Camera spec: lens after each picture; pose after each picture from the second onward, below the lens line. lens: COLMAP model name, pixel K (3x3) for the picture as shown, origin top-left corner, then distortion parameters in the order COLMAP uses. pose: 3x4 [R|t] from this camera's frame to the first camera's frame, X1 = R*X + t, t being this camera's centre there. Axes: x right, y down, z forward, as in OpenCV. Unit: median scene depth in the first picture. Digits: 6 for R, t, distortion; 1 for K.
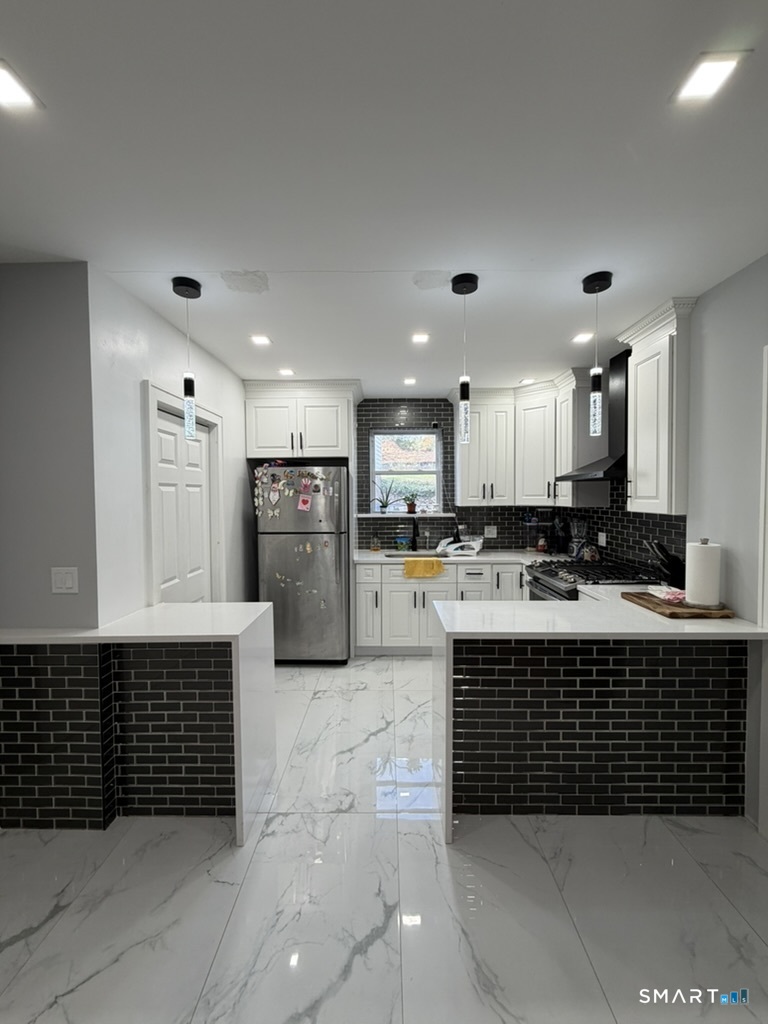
lens RADIAL K [[410.6, 0, 381.9], [0, 410.6, 509.6], [0, 0, 1]] dist [-0.001791, 0.001074]
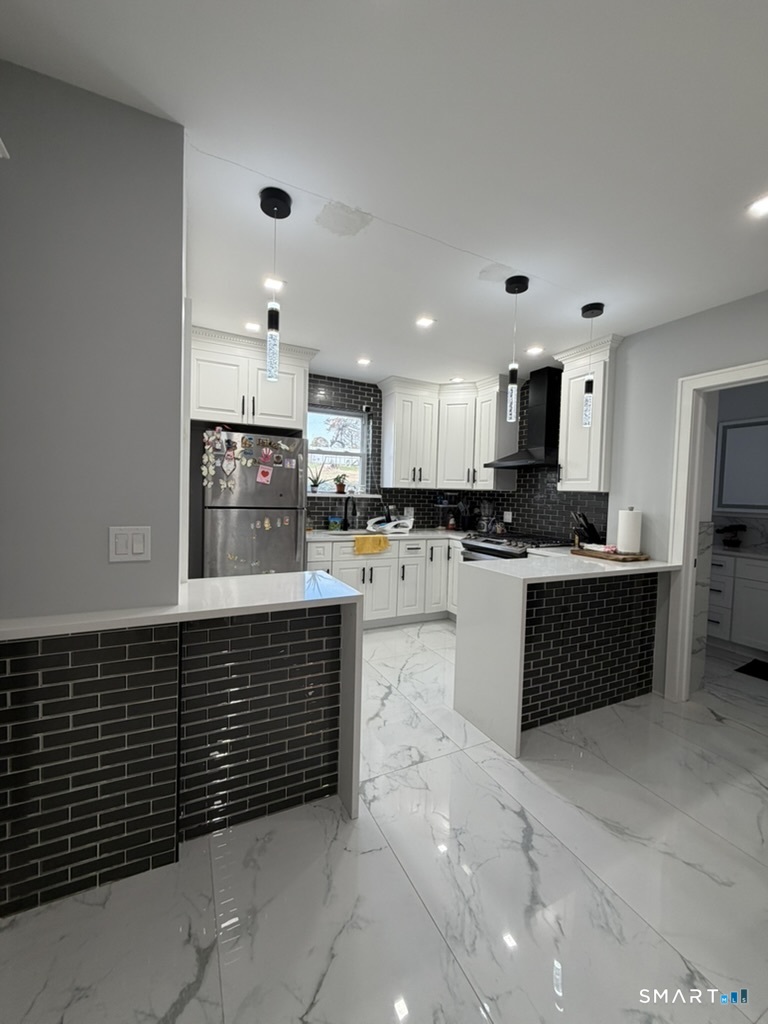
lens RADIAL K [[410.6, 0, 385.5], [0, 410.6, 509.9], [0, 0, 1]] dist [-0.001791, 0.001074]
pose [[0.888723, 0.013965, 0.458232, -0.353131], [-0.019068, 0.999797, 0.006514, 0.048778], [-0.458048, -0.014527, 0.888809, 0.065984]]
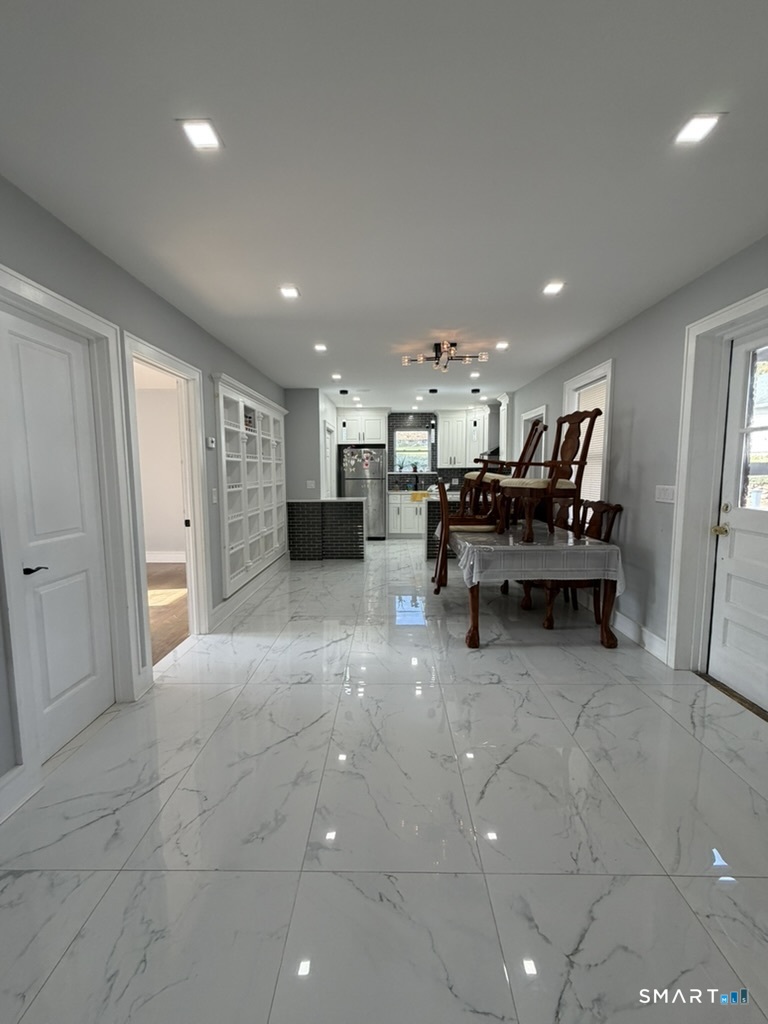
lens RADIAL K [[410.6, 0, 381.0], [0, 410.6, 510.1], [0, 0, 1]] dist [-0.001791, 0.001074]
pose [[0.999976, 0.002770, -0.006418, -0.092659], [-0.002379, 0.998184, 0.060192, 0.087798], [0.006573, -0.060175, 0.998166, -1.165728]]
